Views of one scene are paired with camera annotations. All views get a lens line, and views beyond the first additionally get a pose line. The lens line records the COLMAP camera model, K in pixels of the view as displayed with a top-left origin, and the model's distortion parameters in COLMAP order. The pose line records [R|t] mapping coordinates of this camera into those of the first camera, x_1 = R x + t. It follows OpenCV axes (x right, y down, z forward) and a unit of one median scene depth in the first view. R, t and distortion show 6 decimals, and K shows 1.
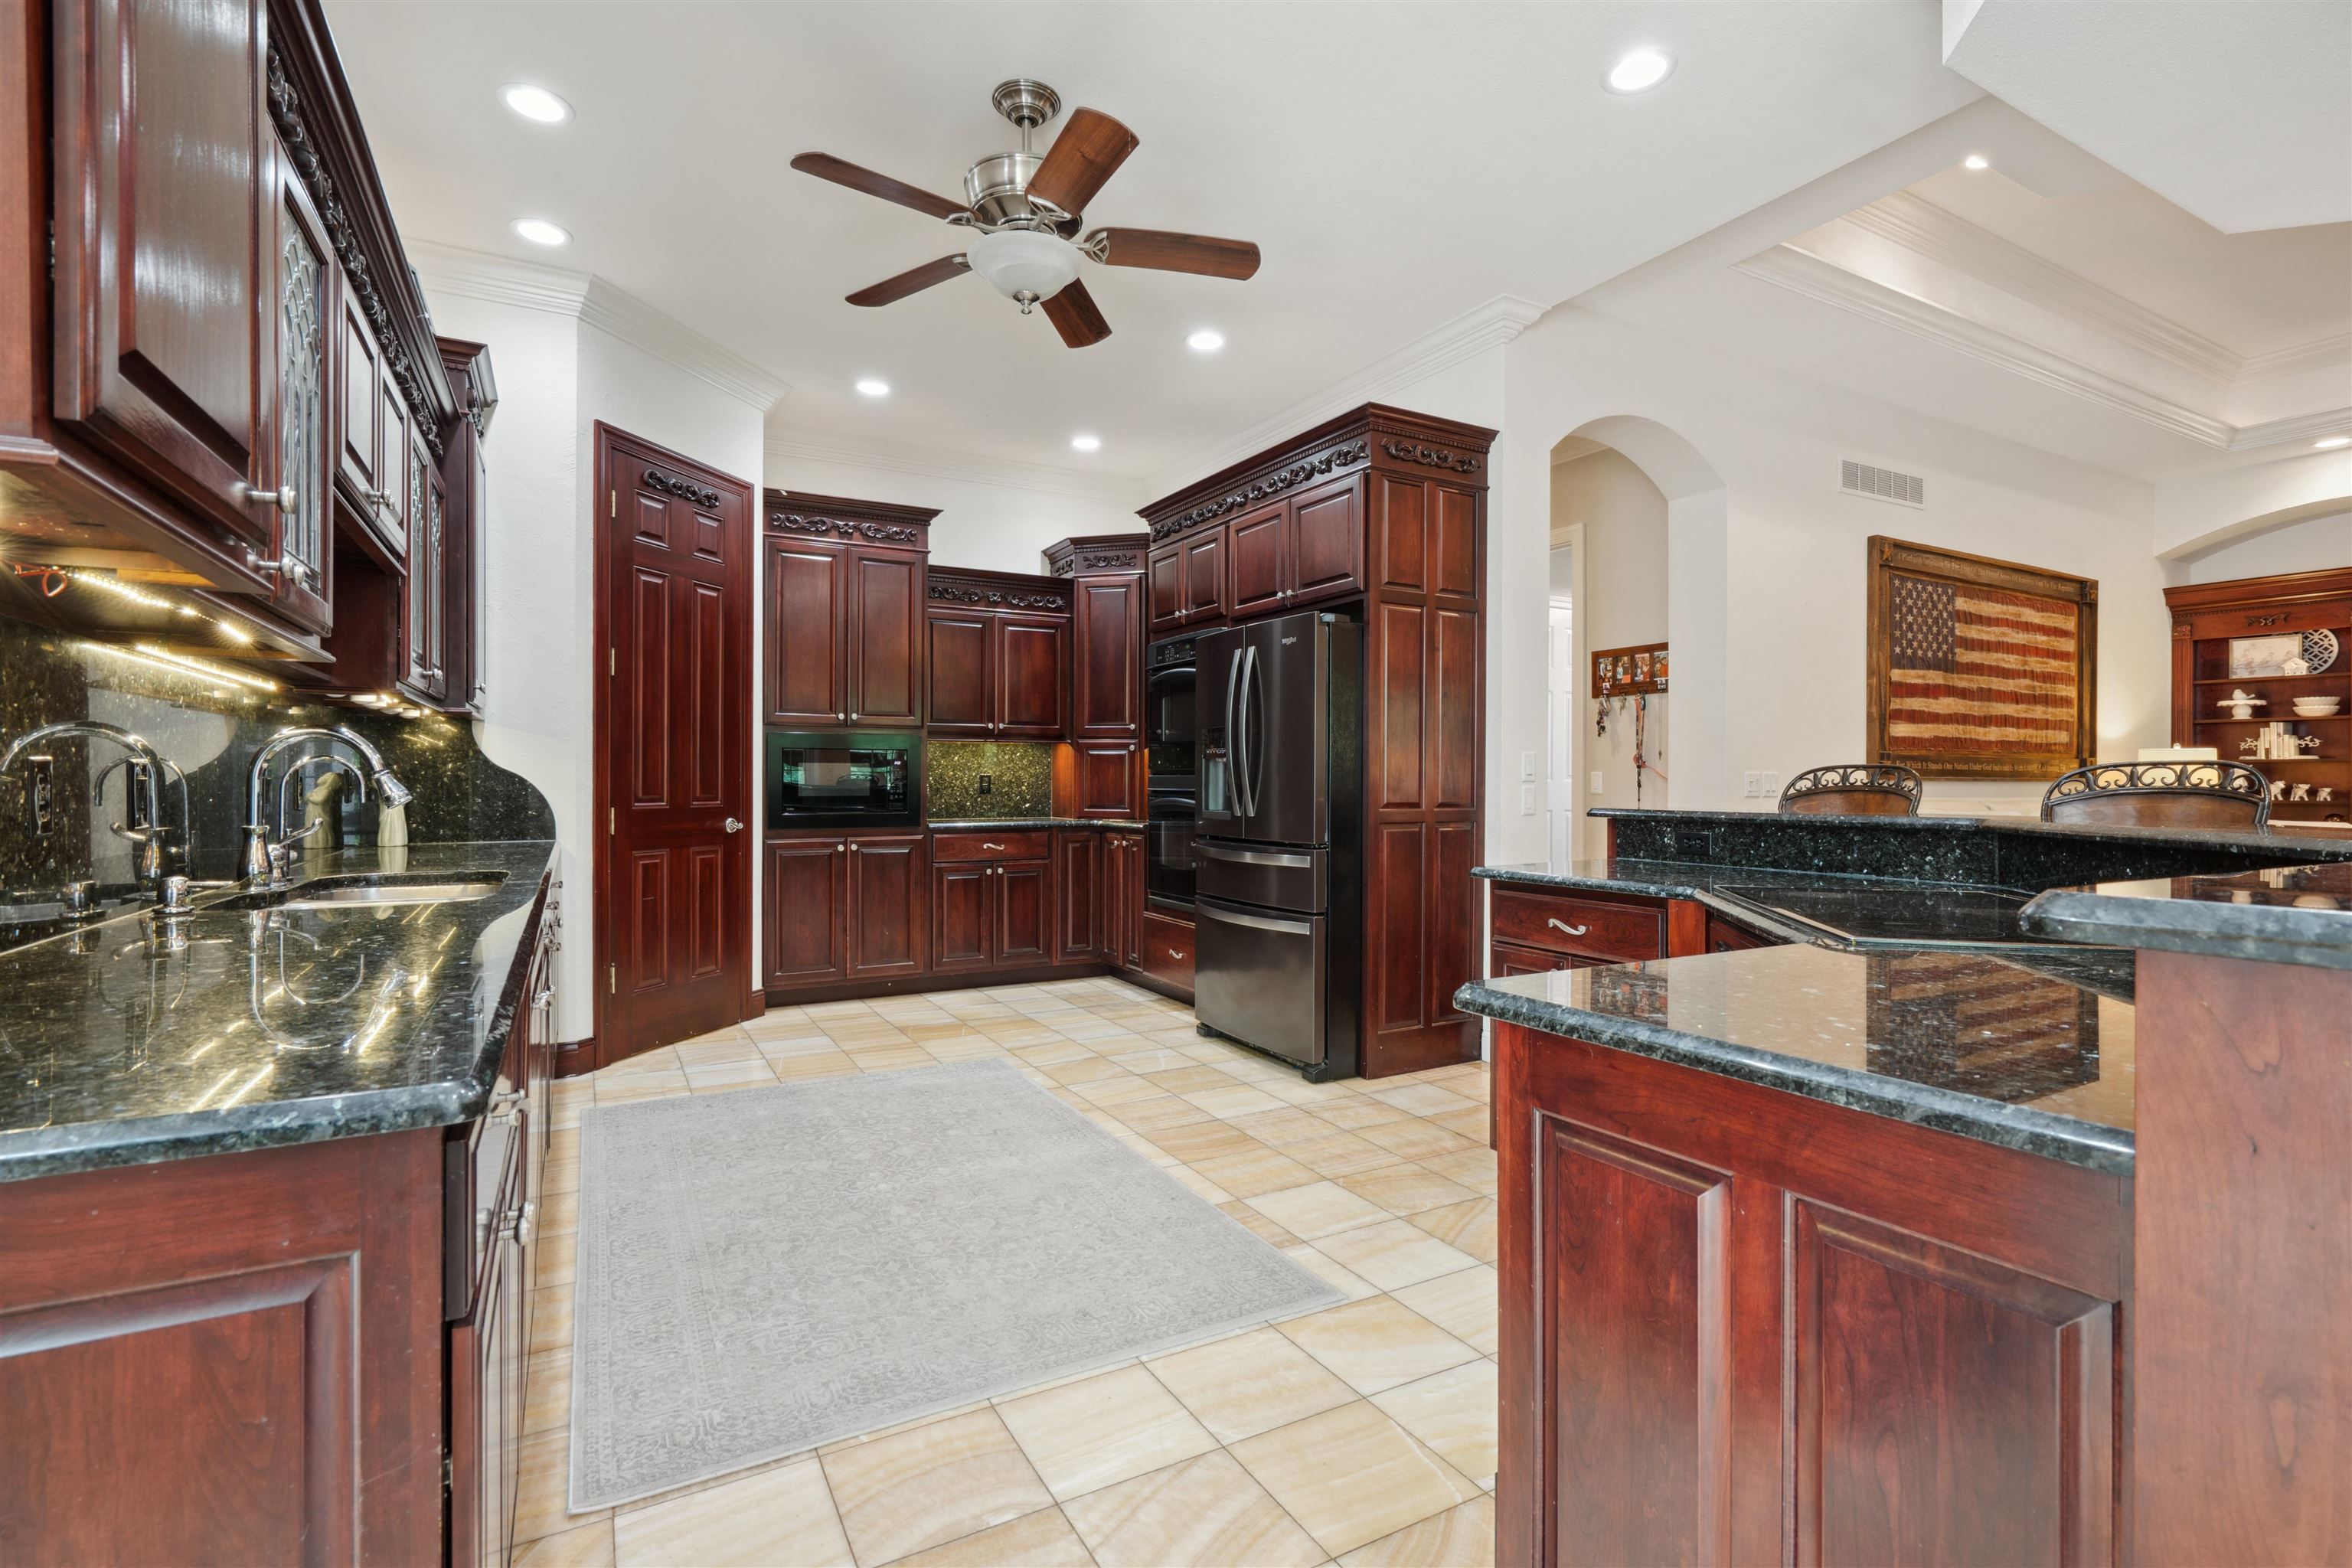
lens RADIAL K [[1082.8, 0, 1169.4], [0, 1082.8, 777.7], [0, 0, 1]] dist [-0.000243, -0.000226]
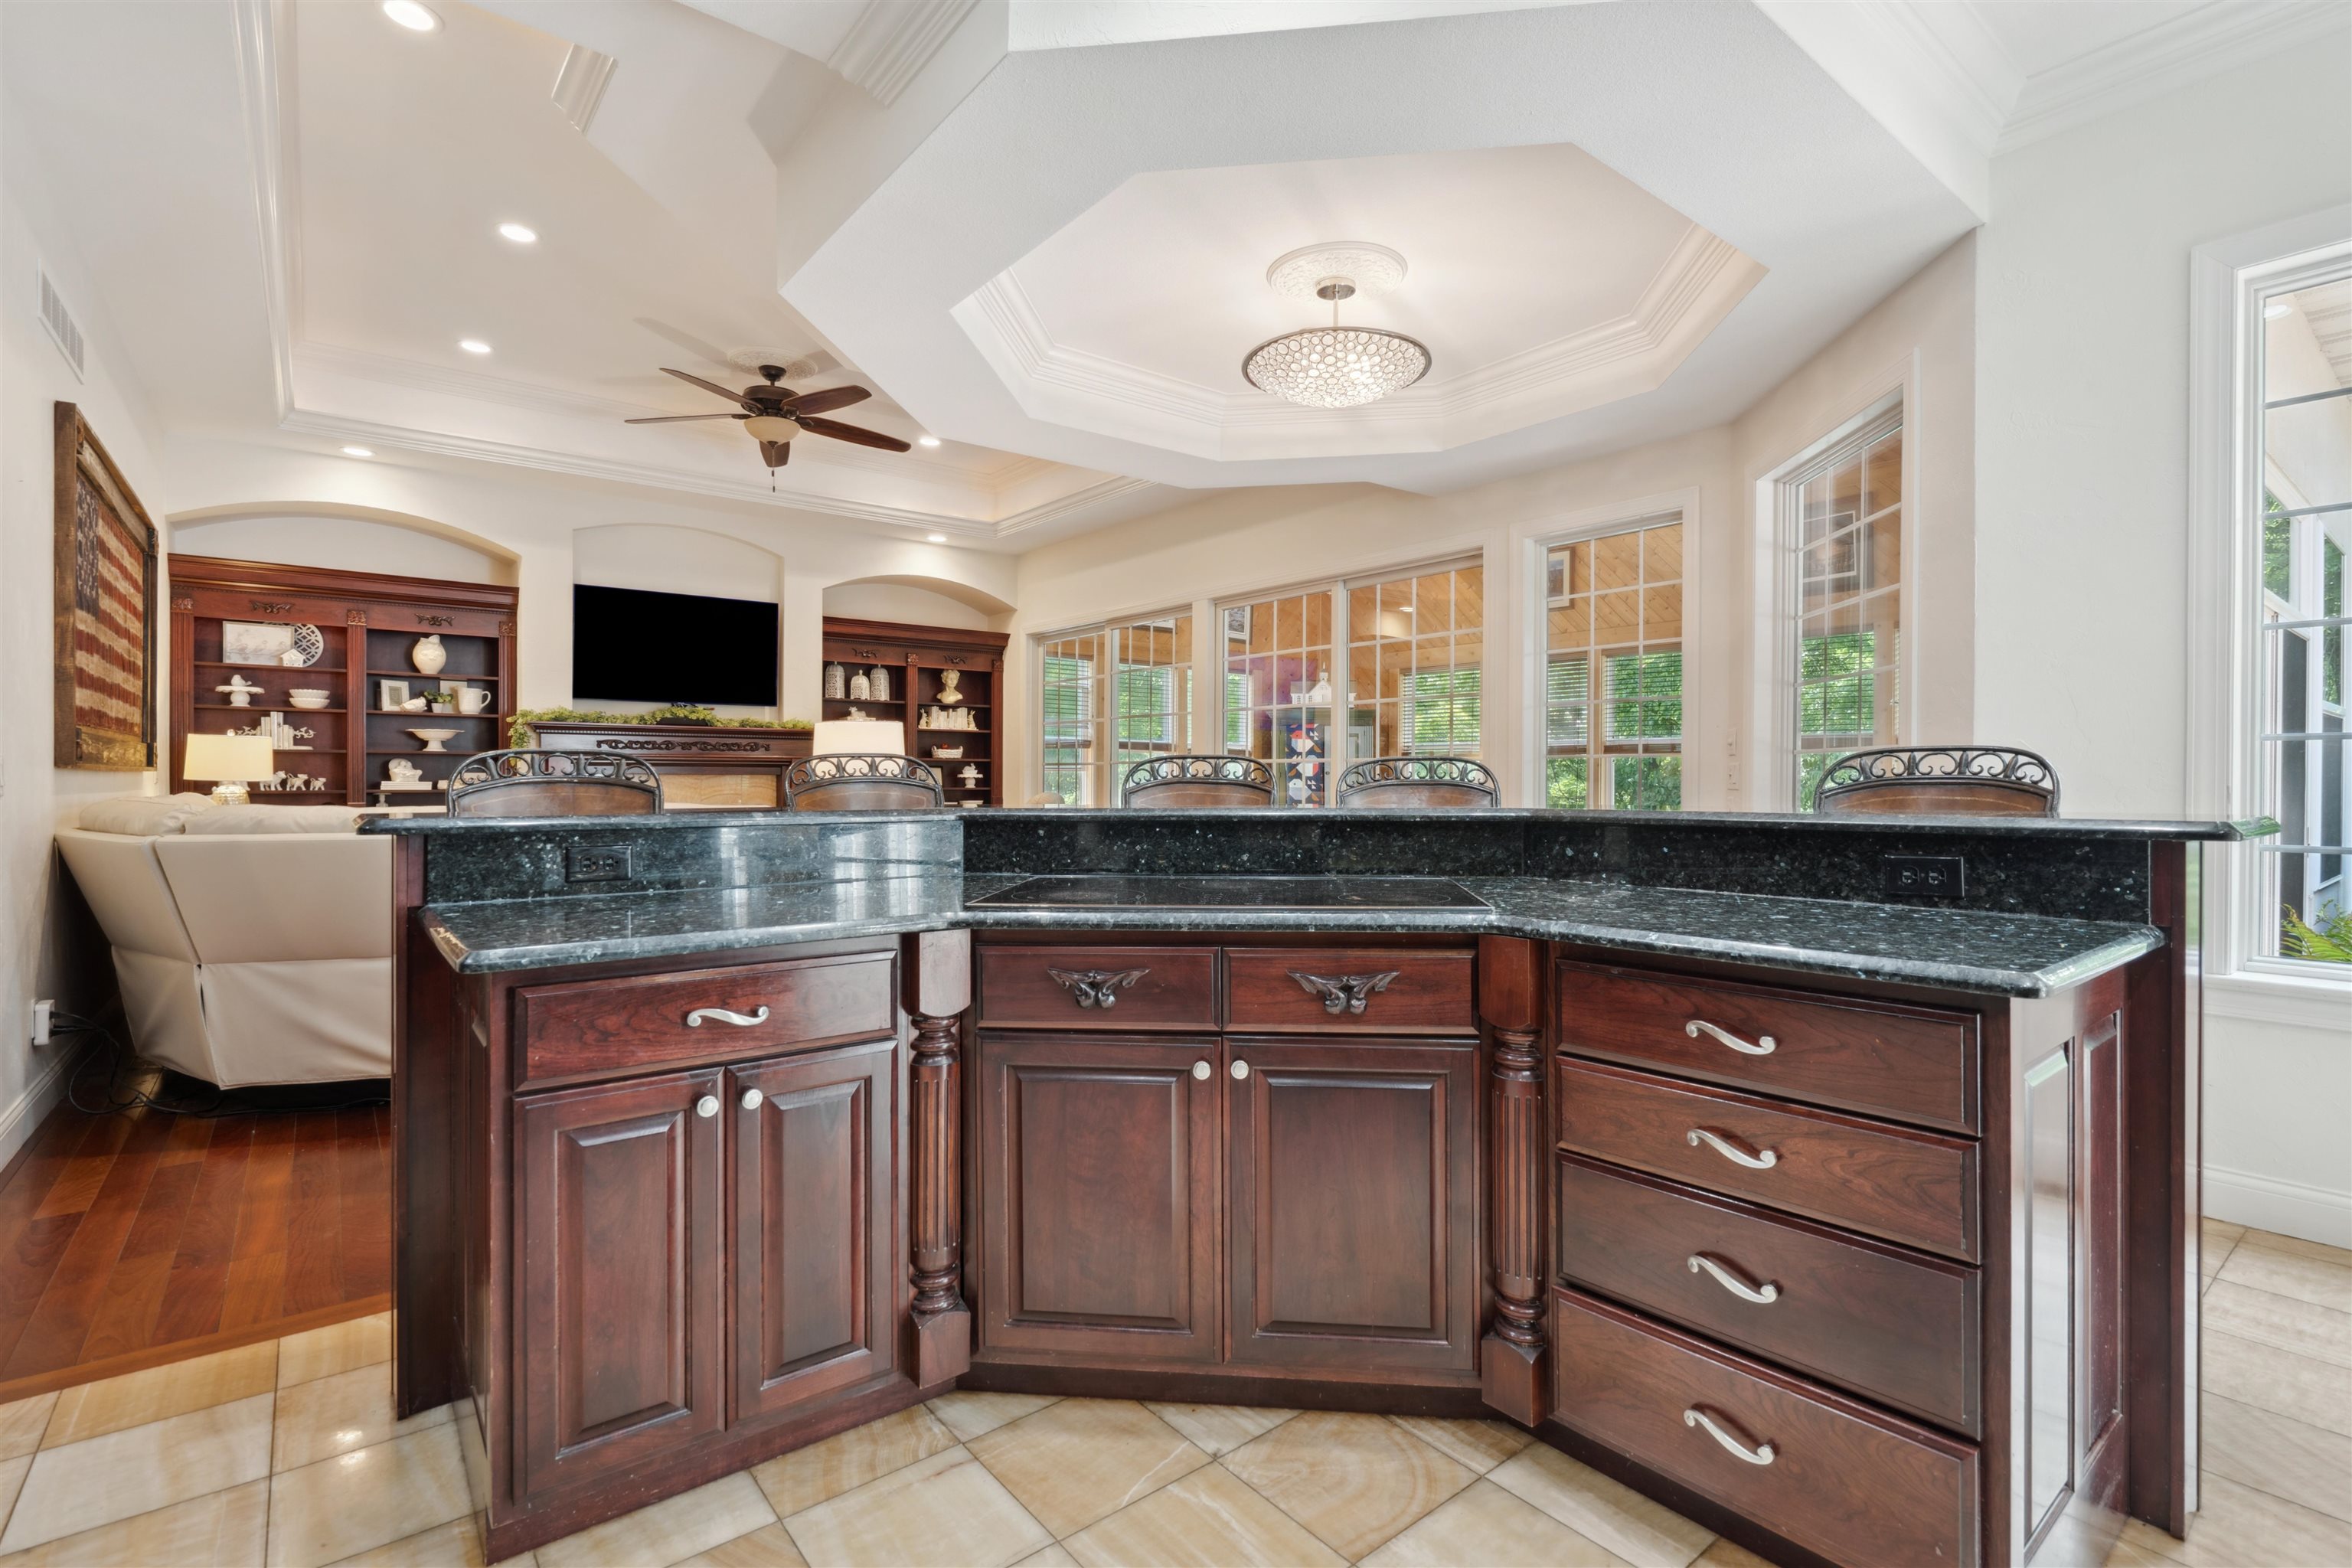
lens RADIAL K [[1082.8, 0, 1171.4], [0, 1082.8, 774.3], [0, 0, 1]] dist [-0.000243, -0.000226]
pose [[-0.157585, -0.003233, 0.987500, -0.098477], [-0.003089, 0.999991, 0.002780, 0.000682], [-0.987501, -0.002613, -0.157594, 0.393312]]
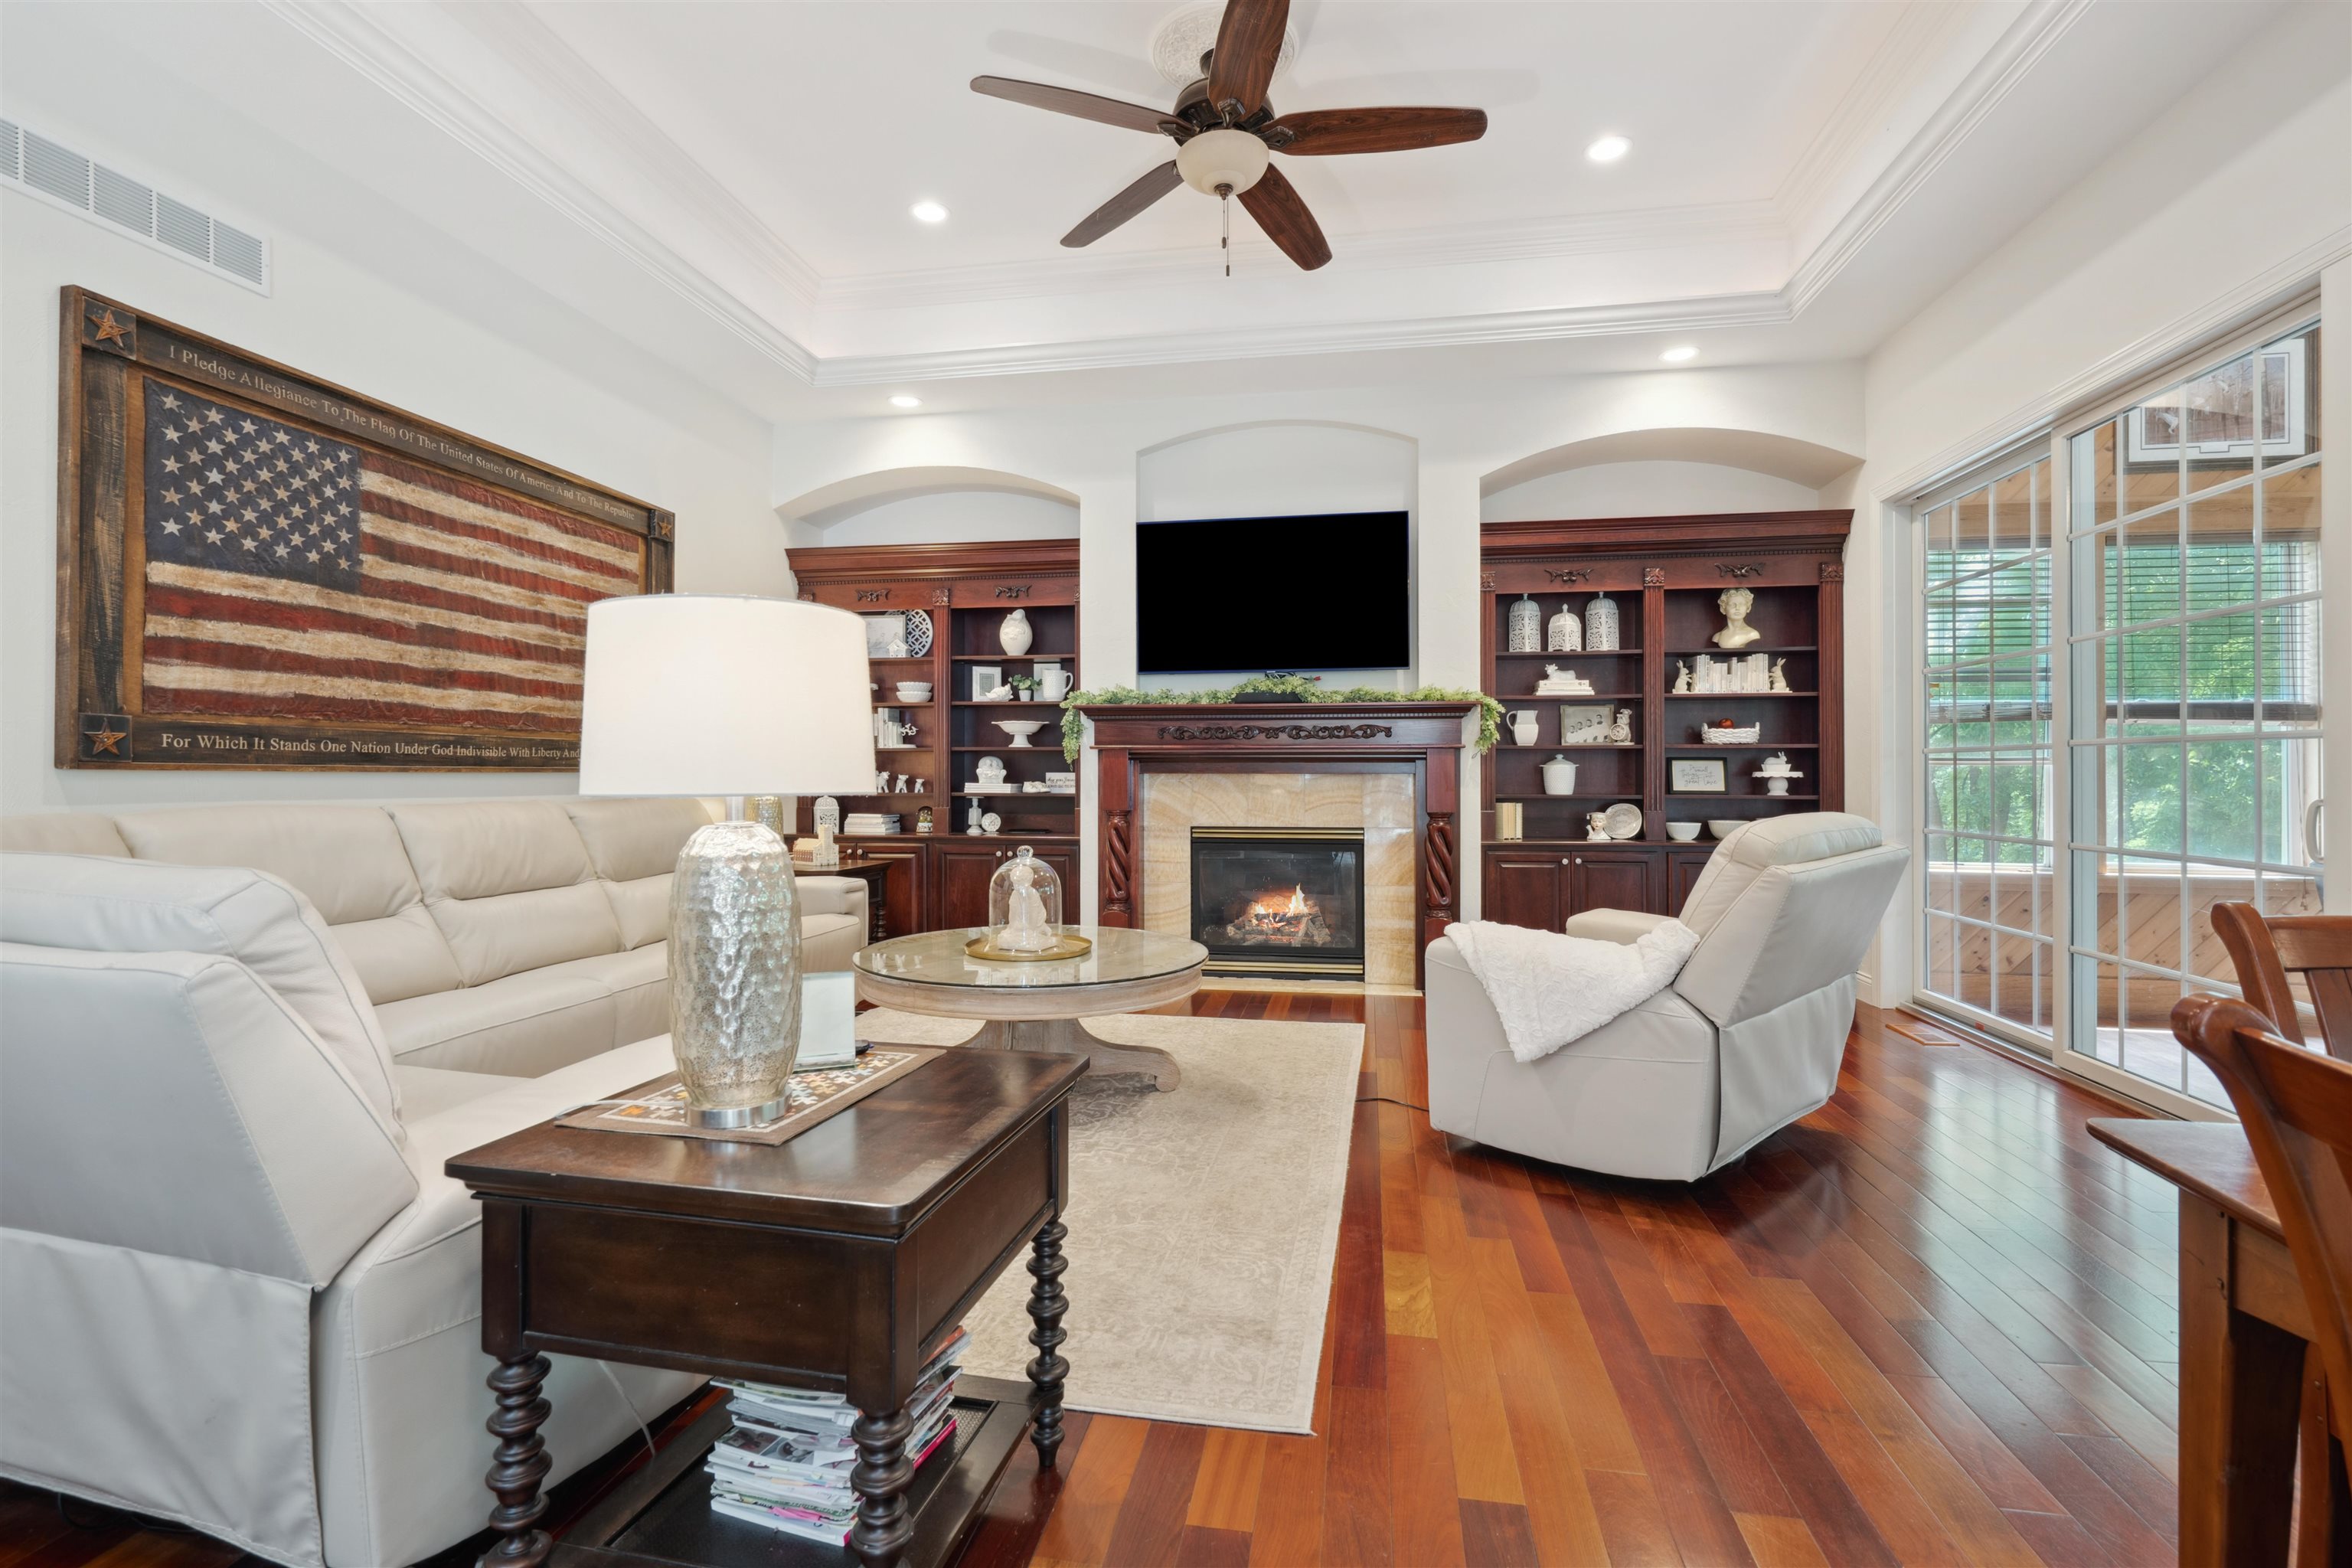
lens RADIAL K [[1082.8, 0, 1187.3], [0, 1082.8, 768.3], [0, 0, 1]] dist [-0.000243, -0.000226]
pose [[0.625580, 0.000590, 0.780160, 0.529478], [0.003754, 0.999986, -0.003766, 0.005062], [-0.780151, 0.005284, 0.625569, 0.252435]]
